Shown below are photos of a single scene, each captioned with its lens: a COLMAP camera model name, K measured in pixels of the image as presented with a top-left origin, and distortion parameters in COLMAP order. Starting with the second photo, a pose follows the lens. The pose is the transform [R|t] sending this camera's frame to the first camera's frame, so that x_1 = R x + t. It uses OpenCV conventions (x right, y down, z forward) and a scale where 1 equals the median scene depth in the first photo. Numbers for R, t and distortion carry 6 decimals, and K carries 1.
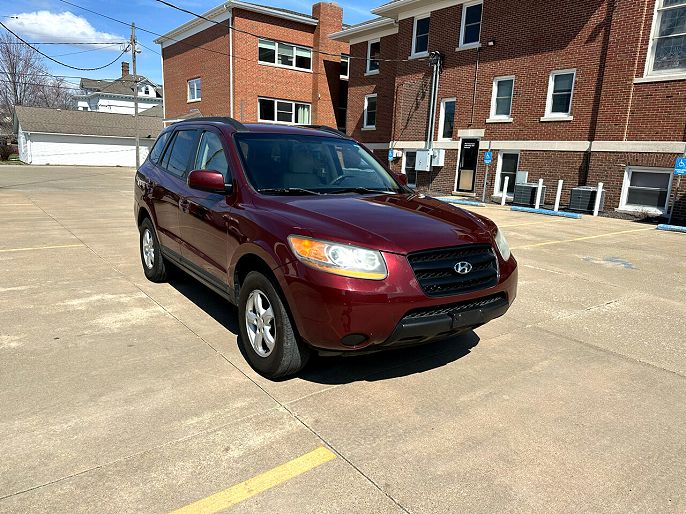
lens RADIAL K [[476.1, 0, 339.5], [0, 476.1, 261.6], [0, 0, 1]] dist [0.026871, -0.032796]
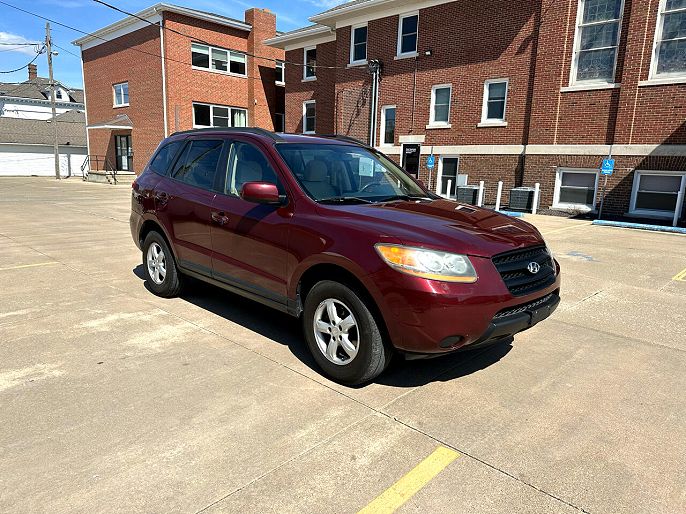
lens RADIAL K [[476.1, 0, 338.4], [0, 476.1, 257.5], [0, 0, 1]] dist [0.026871, -0.032796]
pose [[0.988017, -0.043608, 0.148058, -0.066958], [0.046182, 0.998835, -0.013990, -0.003001], [-0.147276, 0.020660, 0.988880, -0.000366]]
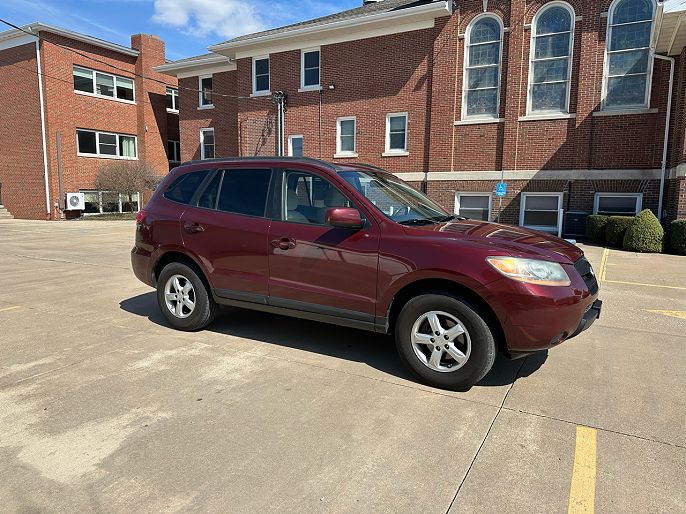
lens RADIAL K [[476.1, 0, 336.8], [0, 476.1, 256.2], [0, 0, 1]] dist [0.026871, -0.032796]
pose [[0.916710, -0.084961, 0.390416, -0.175883], [0.113976, 0.992137, -0.051715, -0.007807], [-0.382953, 0.091905, 0.919185, 0.013898]]
